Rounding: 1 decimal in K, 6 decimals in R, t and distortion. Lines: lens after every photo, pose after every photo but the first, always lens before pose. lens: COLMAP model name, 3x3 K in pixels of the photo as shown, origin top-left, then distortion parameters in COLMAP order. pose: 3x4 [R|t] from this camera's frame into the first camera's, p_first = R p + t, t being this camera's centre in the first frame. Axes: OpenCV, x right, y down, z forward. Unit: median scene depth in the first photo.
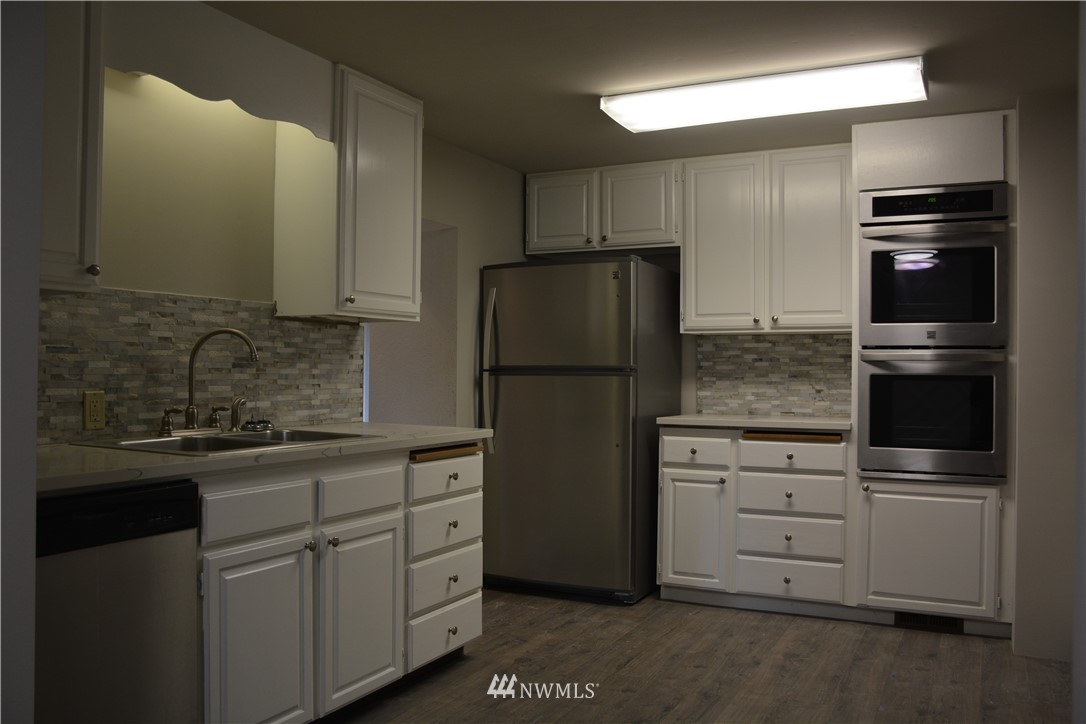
lens RADIAL K [[905.2, 0, 543.0], [0, 905.2, 362.0], [0, 0, 1]] dist [-0.129514, 0.126216]
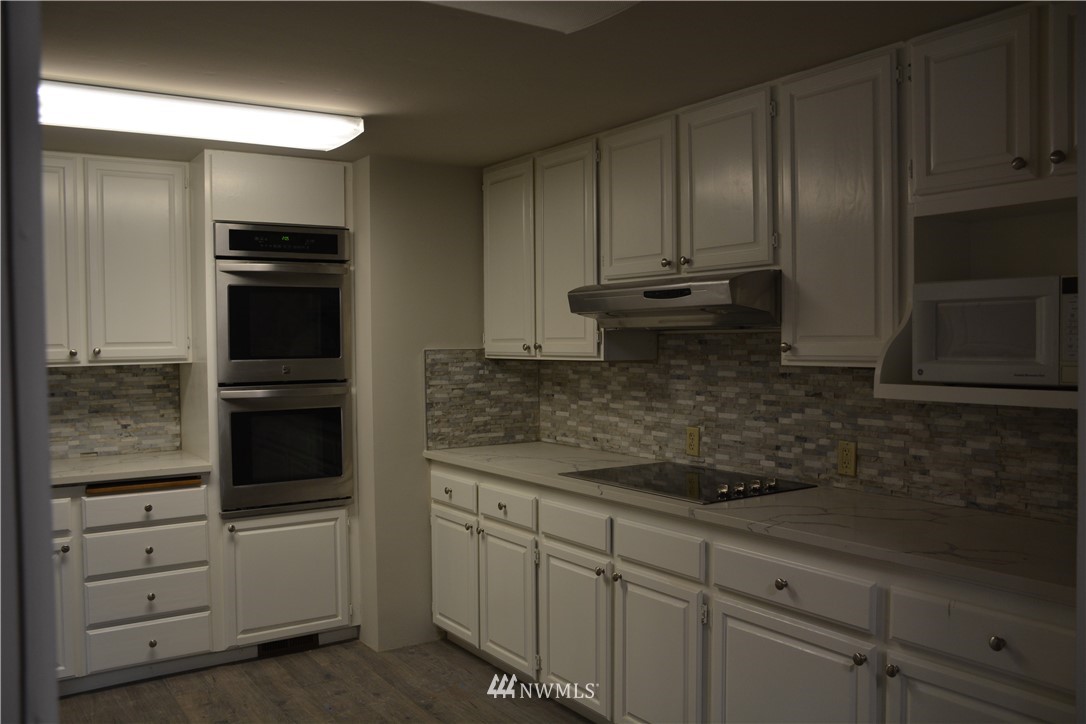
lens RADIAL K [[905.2, 0, 543.0], [0, 905.2, 362.0], [0, 0, 1]] dist [-0.129514, 0.126216]
pose [[0.491407, -0.039529, 0.870033, -0.303864], [0.007244, 0.999120, 0.041302, -0.077151], [-0.870900, -0.013994, 0.491261, 0.219237]]
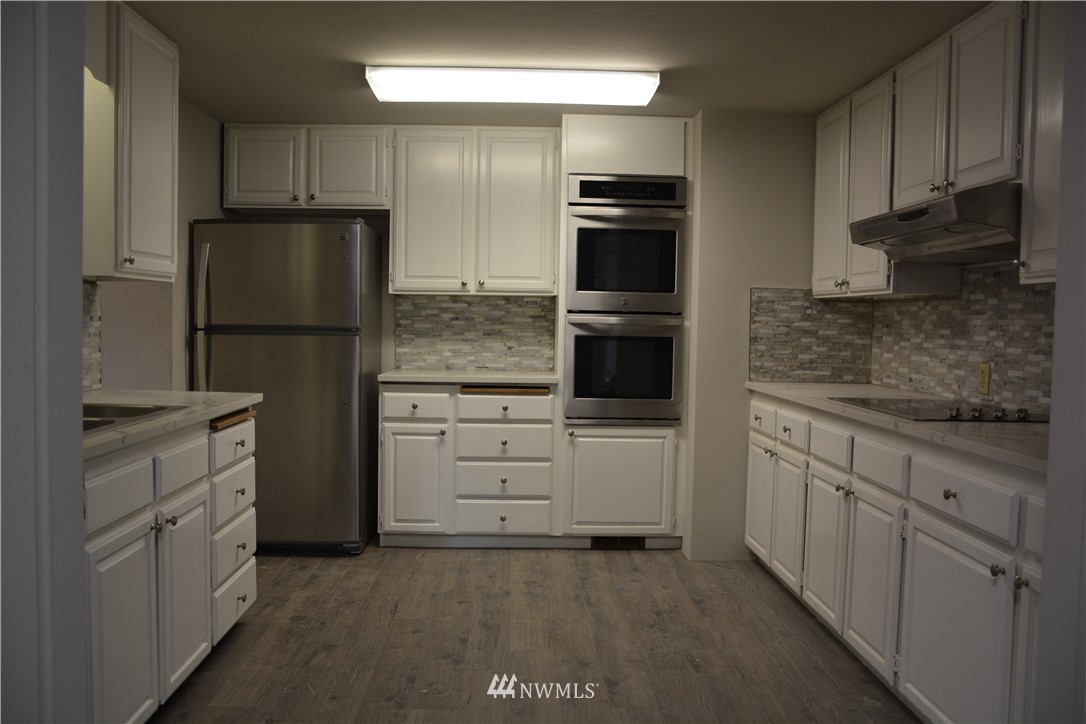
lens RADIAL K [[905.2, 0, 543.0], [0, 905.2, 362.0], [0, 0, 1]] dist [-0.129514, 0.126216]
pose [[0.878583, -0.016149, 0.477317, -0.222646], [-0.014060, 0.998120, 0.059650, -0.020208], [-0.477383, -0.059119, 0.876704, -0.006465]]
